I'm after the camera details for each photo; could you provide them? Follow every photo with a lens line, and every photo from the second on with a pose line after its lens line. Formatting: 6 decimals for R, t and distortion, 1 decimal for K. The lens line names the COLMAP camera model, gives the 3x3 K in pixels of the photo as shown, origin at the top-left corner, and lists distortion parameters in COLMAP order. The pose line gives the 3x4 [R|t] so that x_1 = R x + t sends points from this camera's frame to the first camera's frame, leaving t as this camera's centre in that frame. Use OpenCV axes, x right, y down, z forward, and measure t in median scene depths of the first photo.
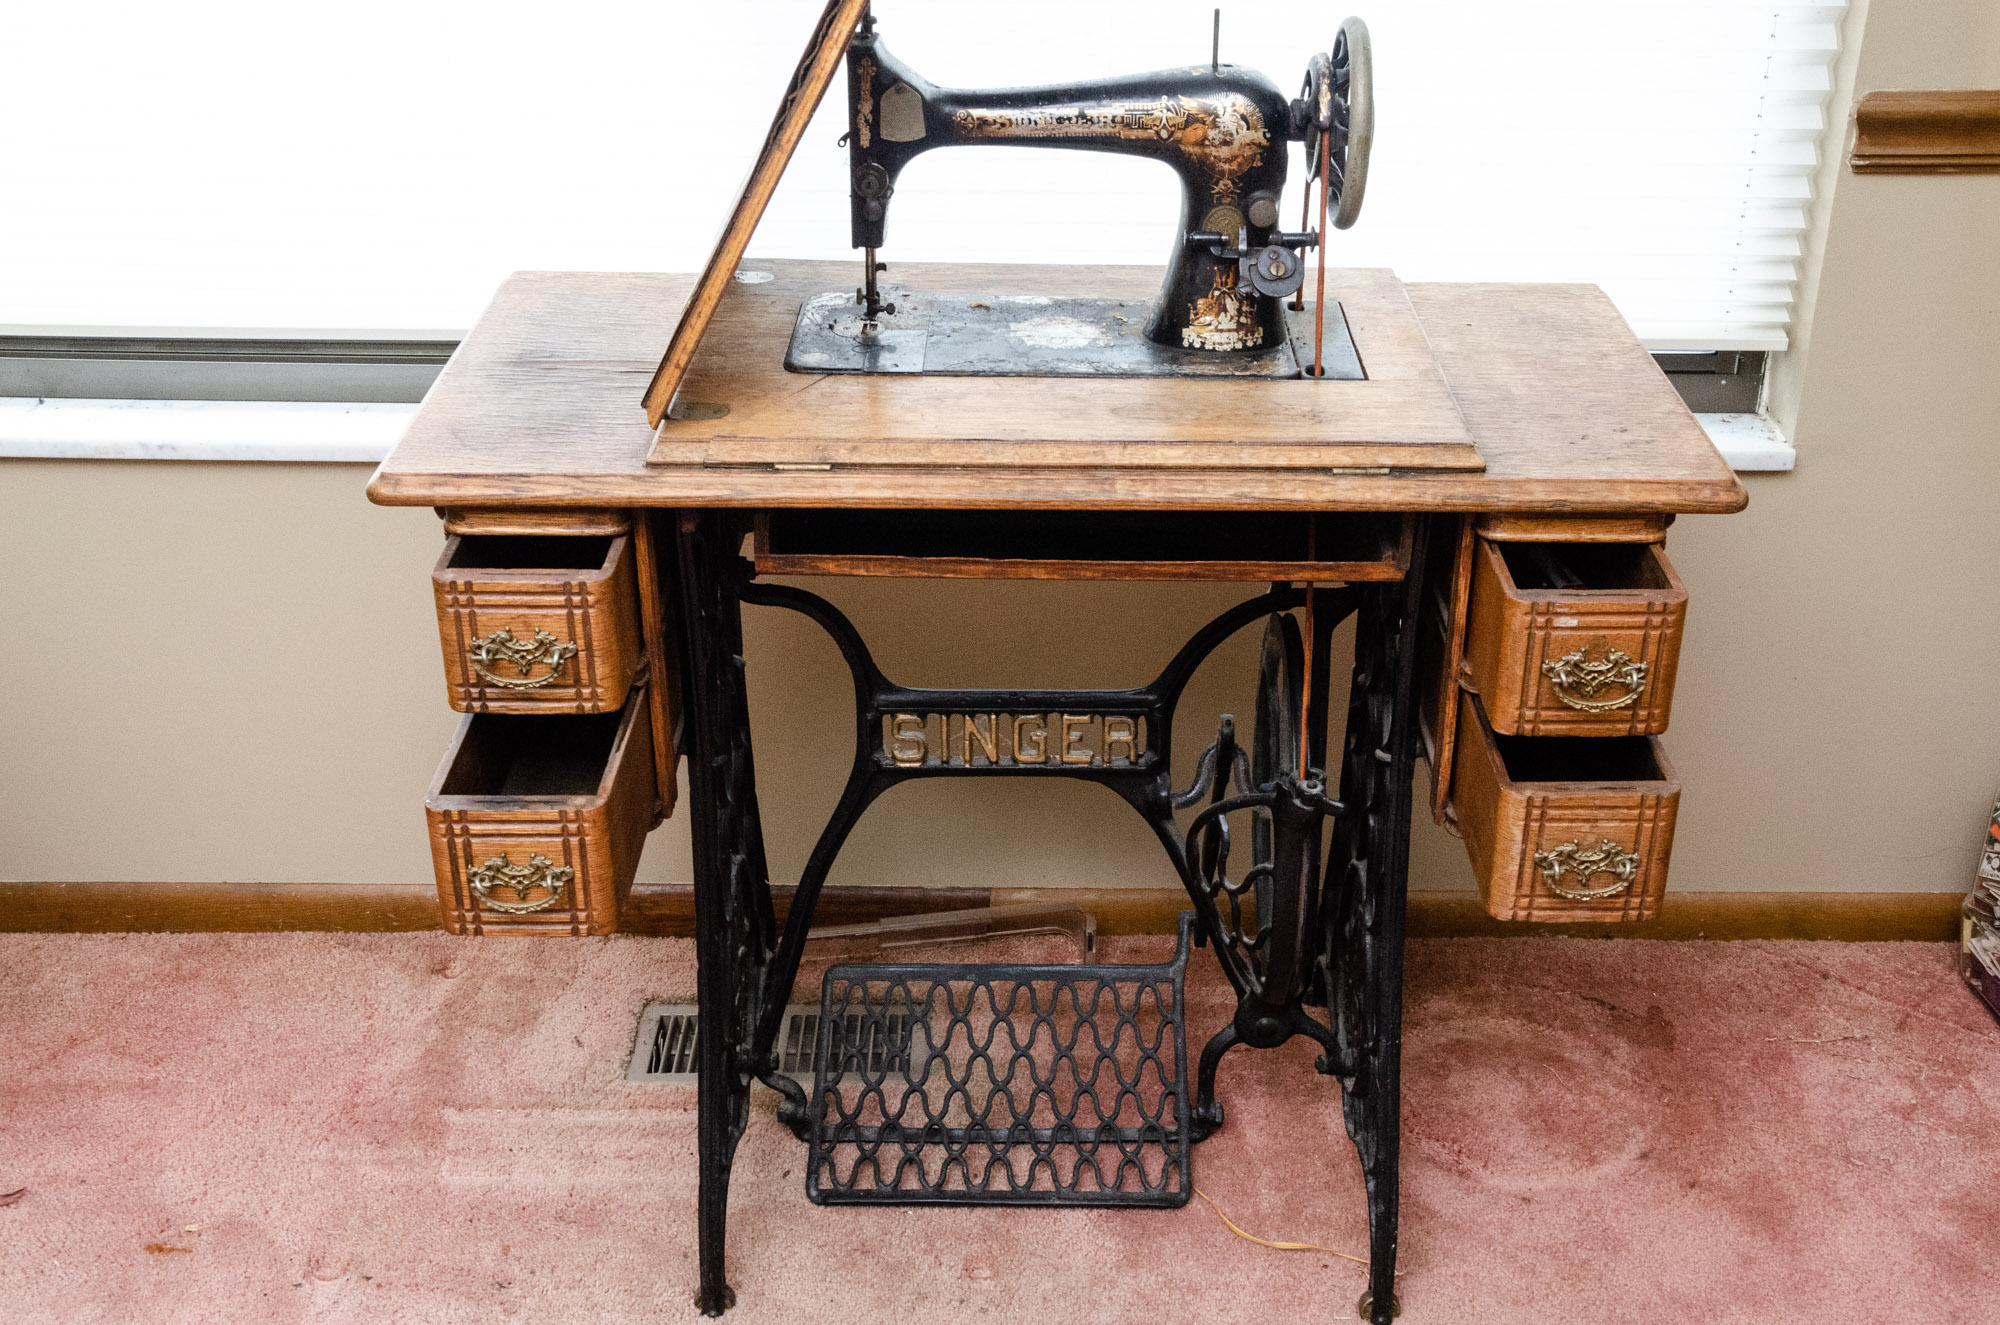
lens RADIAL K [[2238.4, 0, 1036.6], [0, 2238.4, 739.4], [0, 0, 1]] dist [-0.003817, 0.000000]
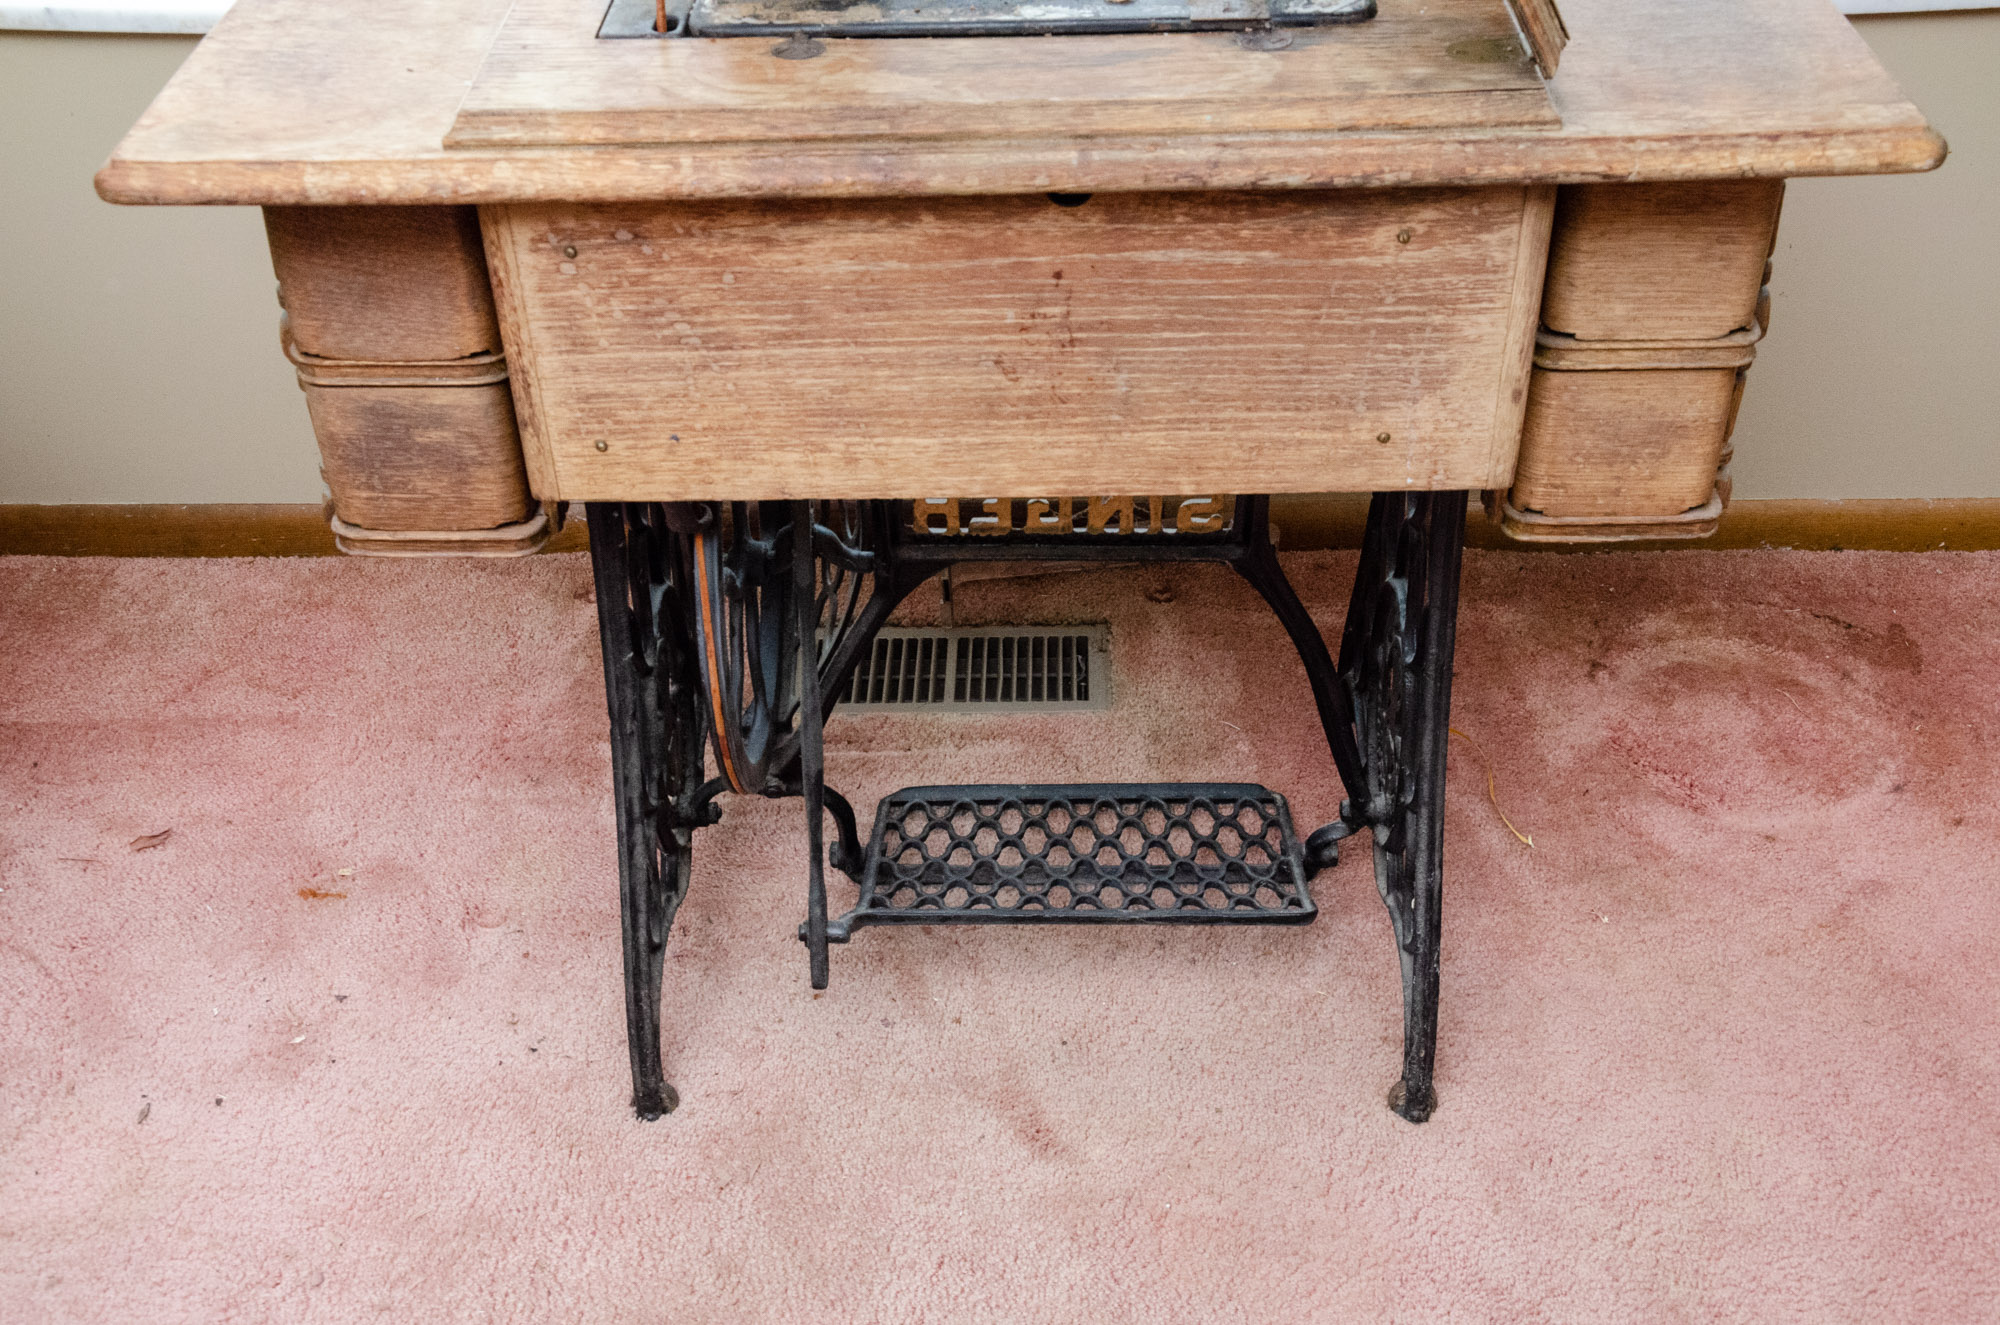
lens RADIAL K [[2137.2, 0, 1003.5], [0, 2137.2, 674.0], [0, 0, 1]] dist [0.020803, 0.000000]
pose [[0.998999, -0.005869, -0.044346, -0.063203], [0.012557, 0.988290, 0.152072, 0.001292], [0.042934, -0.152476, 0.987374, 0.140773]]
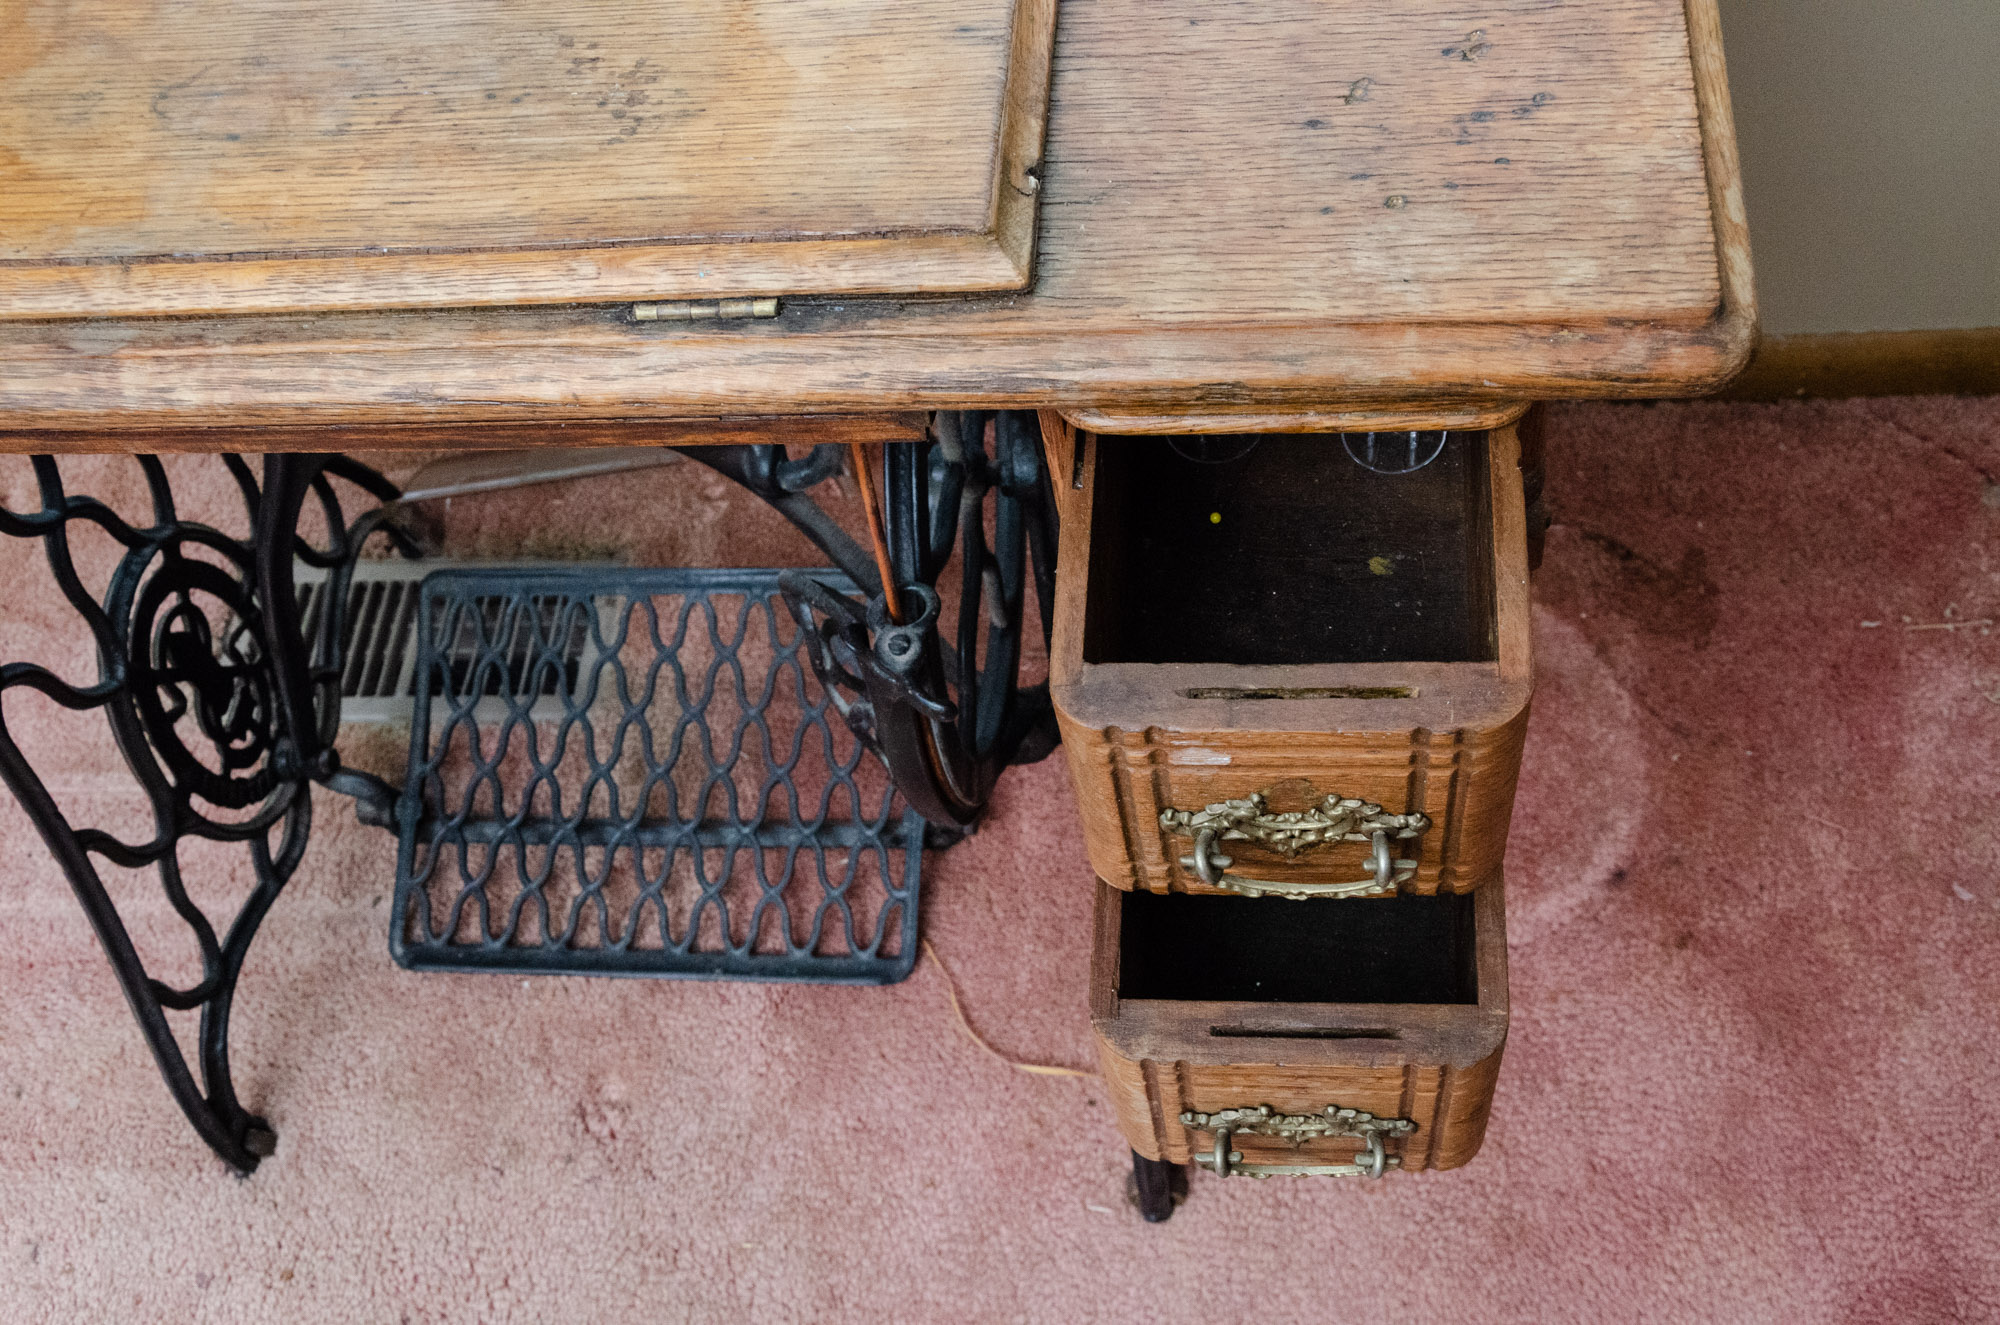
lens RADIAL K [[1991.8, 0, 1001.5], [0, 1991.8, 651.4], [0, 0, 1]] dist [-0.006973, 0.000000]
pose [[0.987052, -0.003396, -0.160364, 0.213386], [0.084611, 0.860385, 0.502571, -0.202554], [0.136268, -0.509633, 0.849533, 0.588190]]
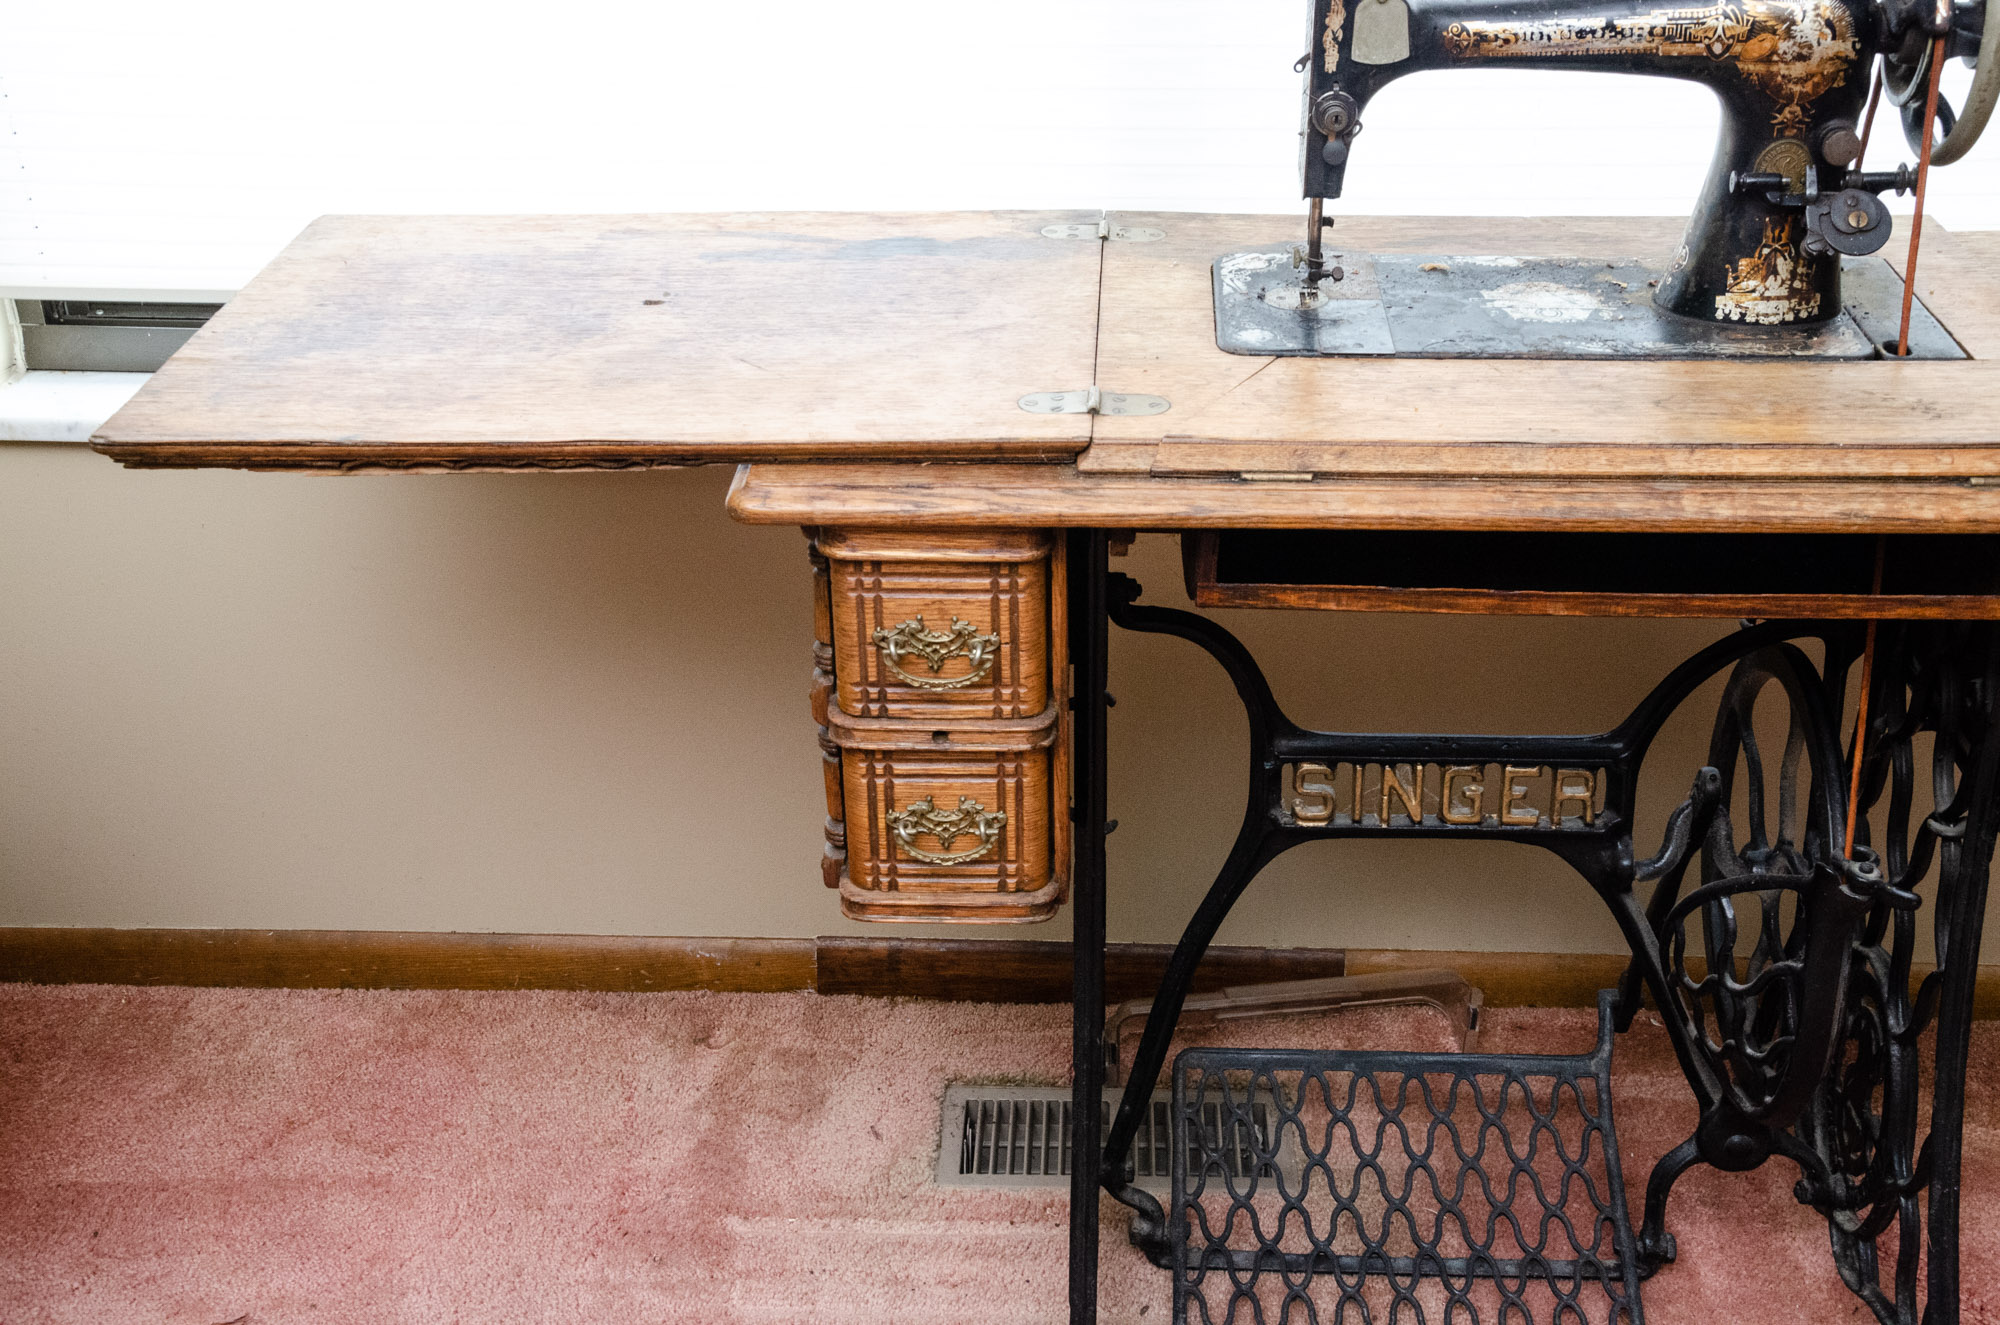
lens RADIAL K [[2289.9, 0, 1006.7], [0, 2289.9, 681.1], [0, 0, 1]] dist [0.065340, 0.000000]
pose [[0.998479, 0.006542, -0.054747, -0.132299], [-0.006978, 0.999945, -0.007777, -0.036472], [0.054693, 0.008147, 0.998470, 0.159352]]
